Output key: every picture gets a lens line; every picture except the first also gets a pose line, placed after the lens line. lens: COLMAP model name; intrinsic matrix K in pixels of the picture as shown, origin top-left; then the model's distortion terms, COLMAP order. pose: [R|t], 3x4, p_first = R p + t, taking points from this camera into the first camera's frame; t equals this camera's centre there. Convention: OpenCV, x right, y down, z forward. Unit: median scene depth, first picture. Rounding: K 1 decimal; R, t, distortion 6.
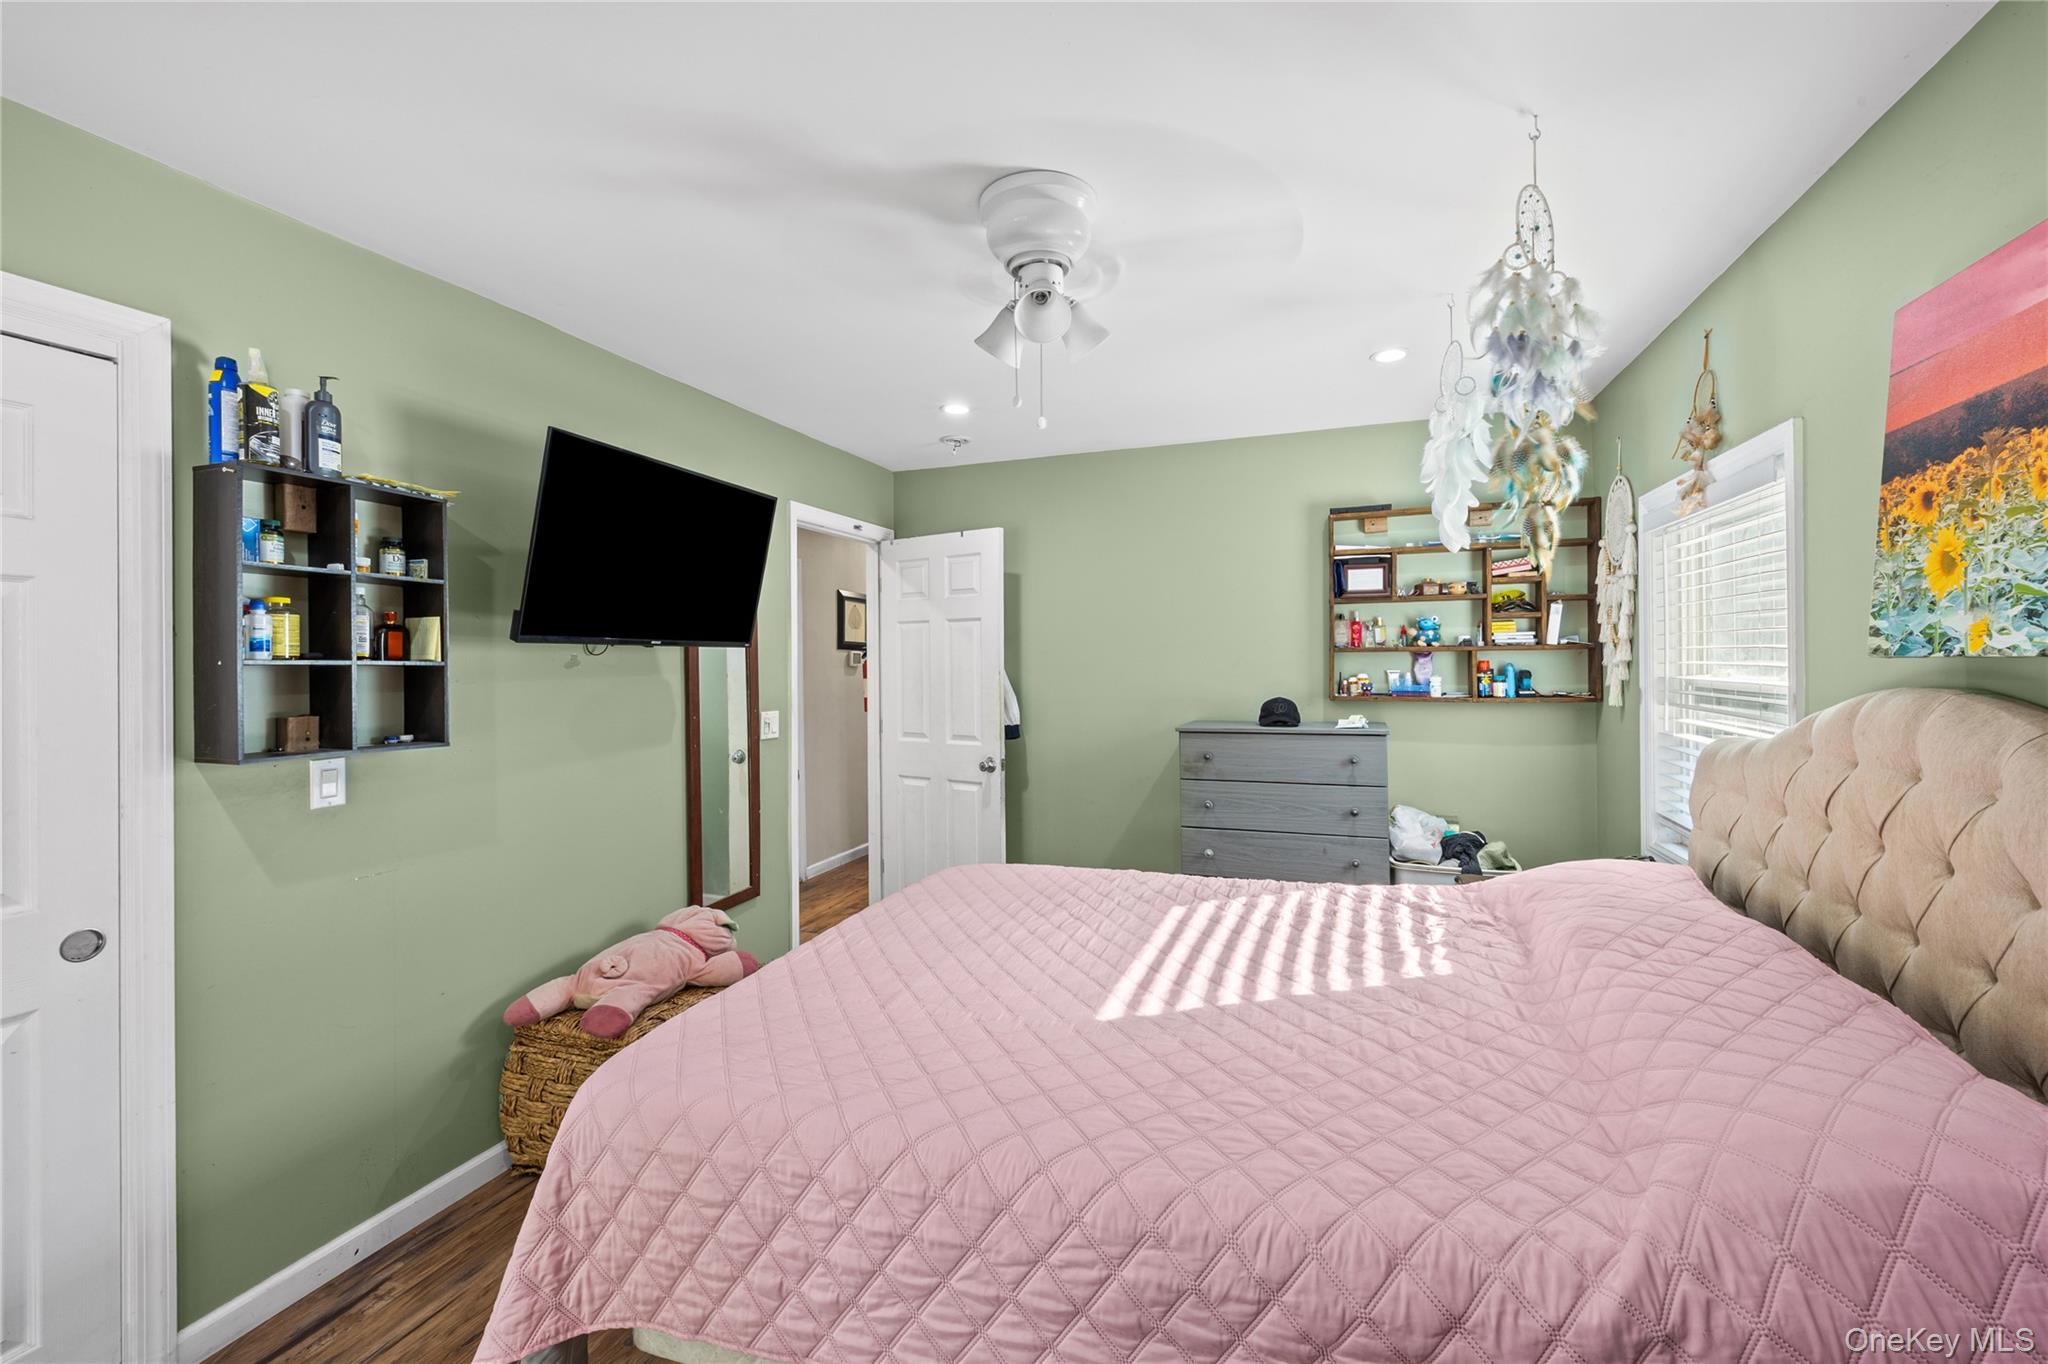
lens RADIAL K [[808.0, 0, 1018.2], [0, 808.0, 670.2], [0, 0, 1]] dist [-0.000729, -0.000244]
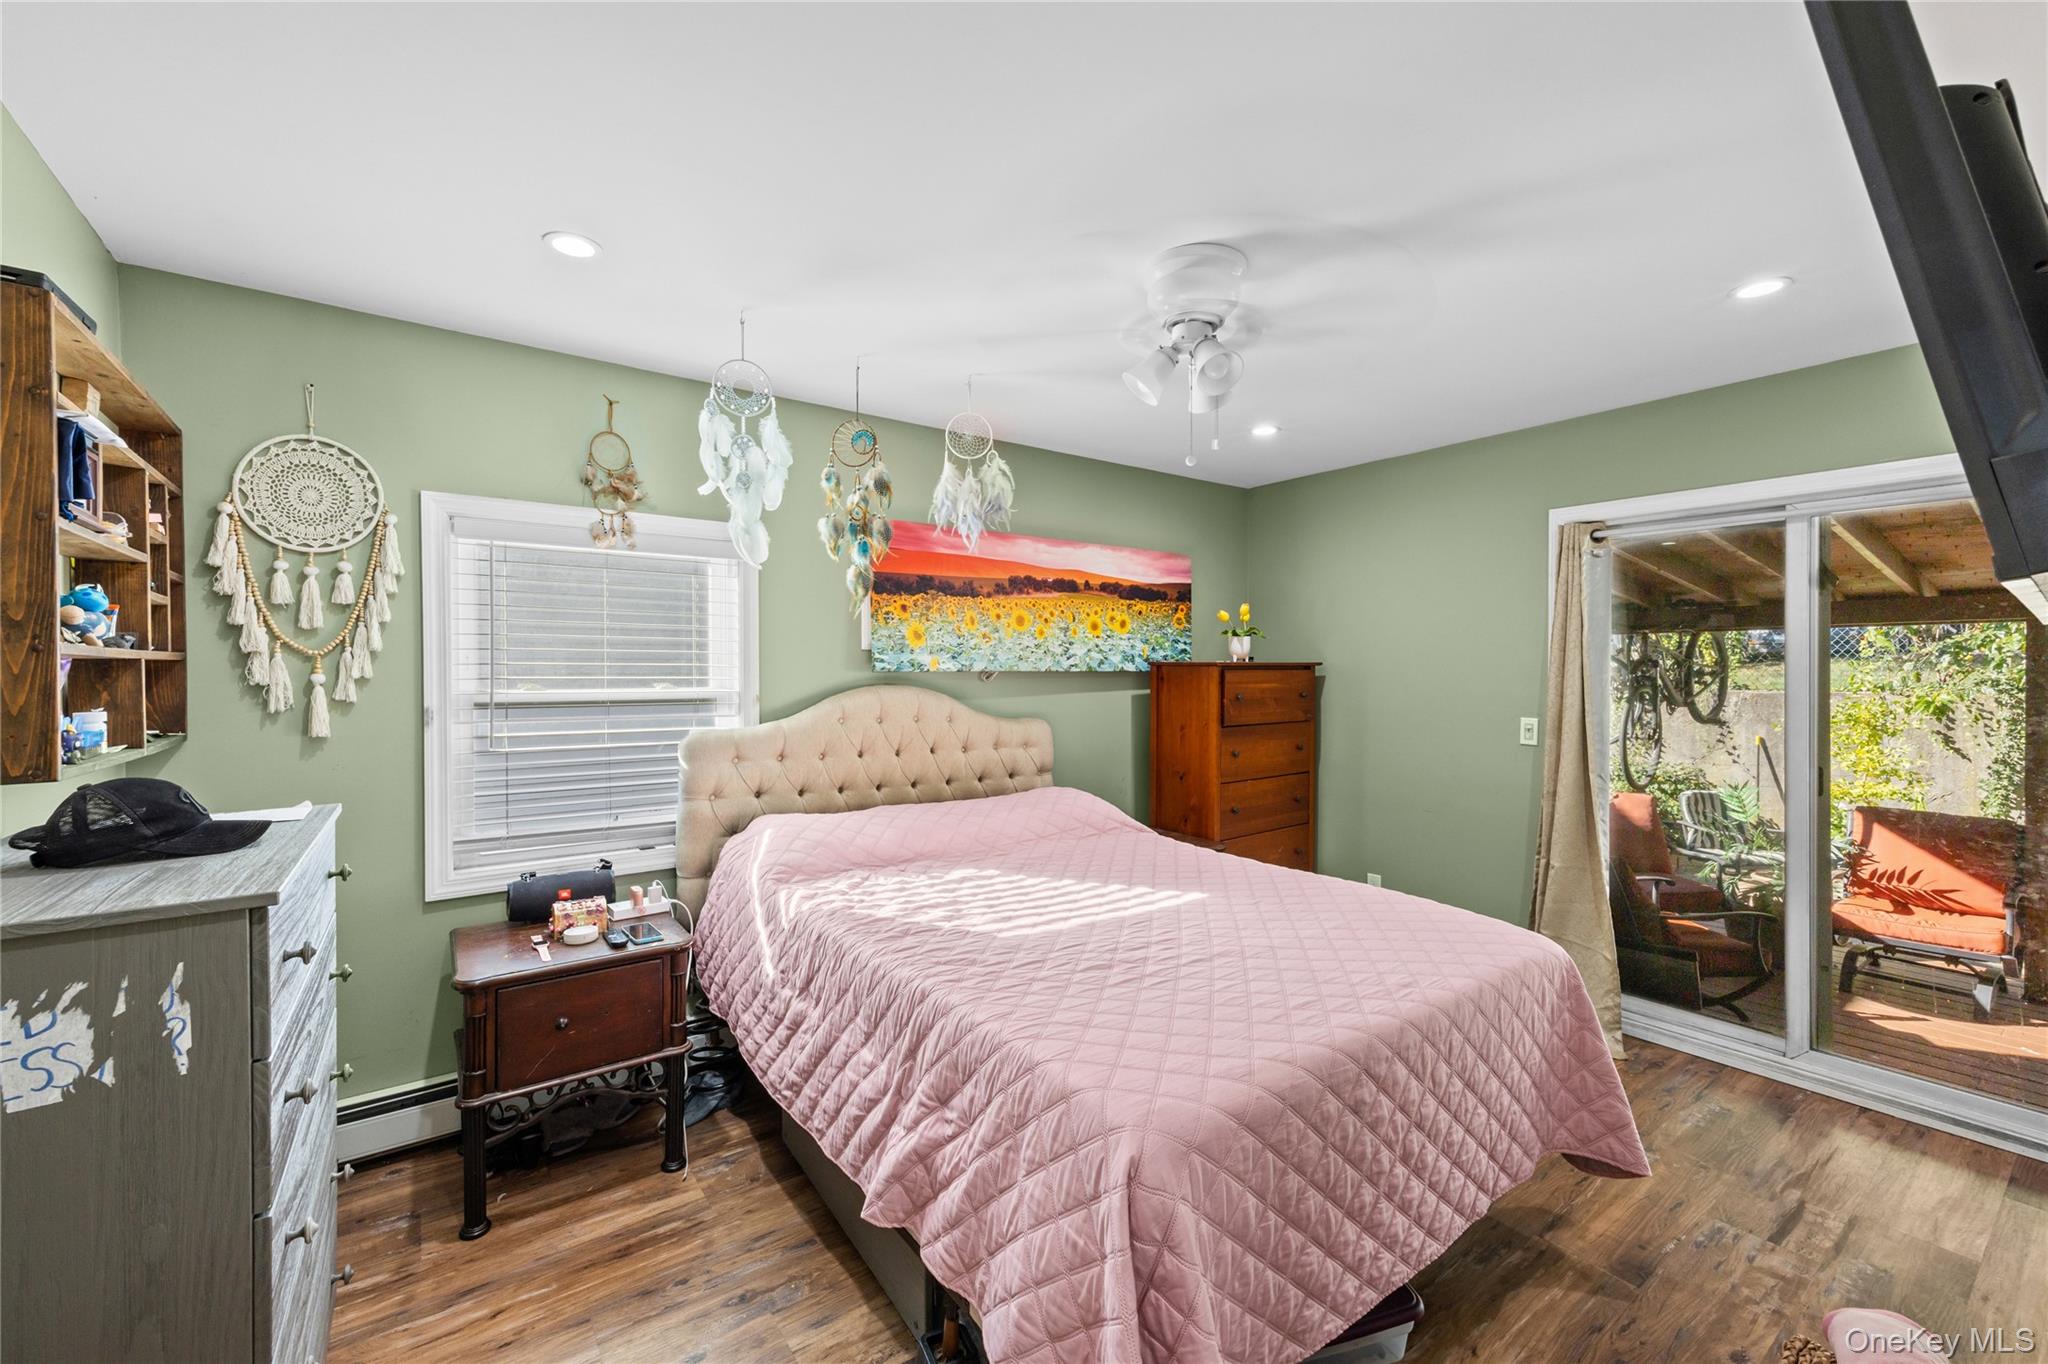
lens RADIAL K [[808.0, 0, 1018.2], [0, 808.0, 670.2], [0, 0, 1]] dist [-0.000729, -0.000244]
pose [[-0.827642, 0.001886, 0.561253, -0.490507], [0.006979, 0.999952, 0.006931, -0.030719], [-0.561213, 0.009653, -0.827615, 2.523551]]
